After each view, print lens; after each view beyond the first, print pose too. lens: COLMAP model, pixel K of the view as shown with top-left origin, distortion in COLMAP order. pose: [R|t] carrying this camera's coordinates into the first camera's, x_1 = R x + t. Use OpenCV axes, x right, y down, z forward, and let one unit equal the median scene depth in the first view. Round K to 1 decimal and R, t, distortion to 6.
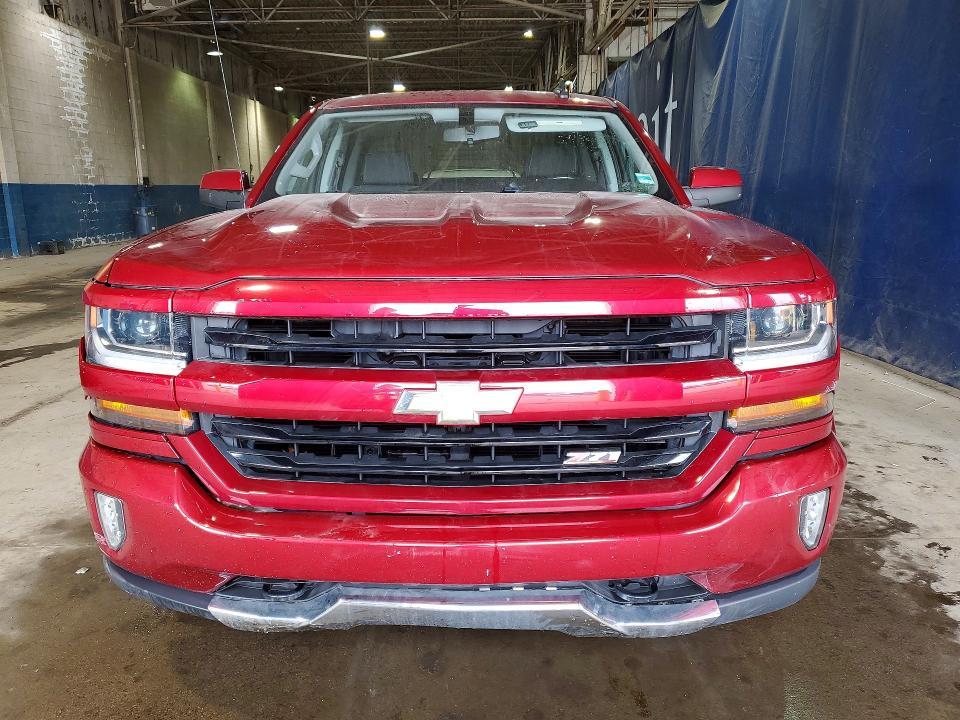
lens RADIAL K [[765.9, 0, 478.3], [0, 765.9, 361.8], [0, 0, 1]] dist [0.015564, 0.009044]
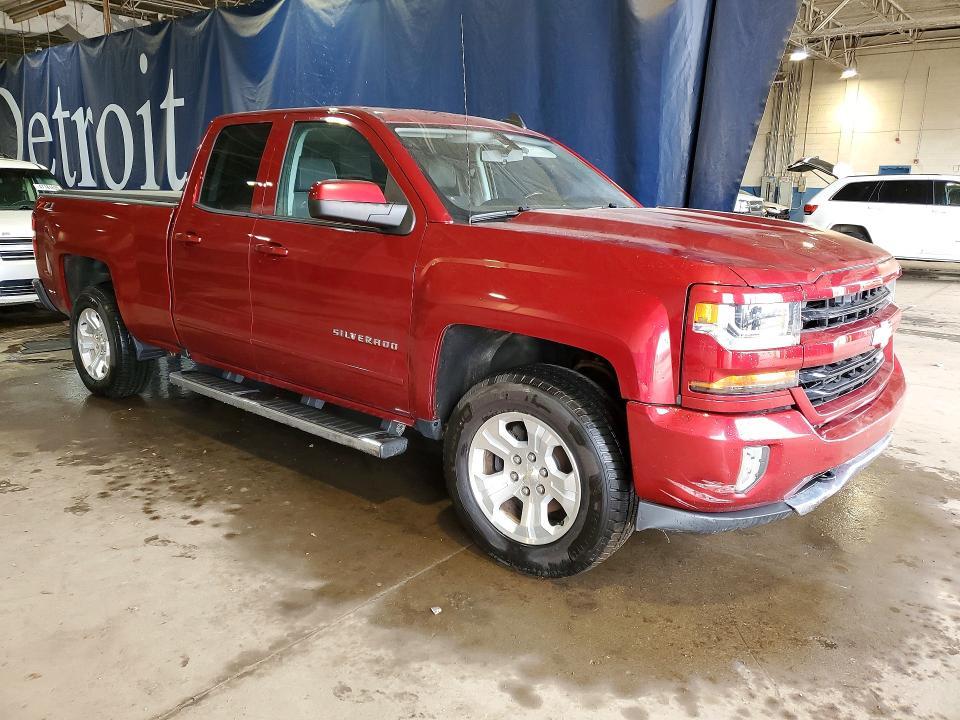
lens RADIAL K [[765.9, 0, 478.5], [0, 765.9, 358.4], [0, 0, 1]] dist [0.015564, 0.009044]
pose [[0.632876, -0.154607, 0.758660, -0.944166], [0.150377, 0.985746, 0.075440, -0.079928], [-0.759510, 0.066341, 0.647104, 0.270452]]
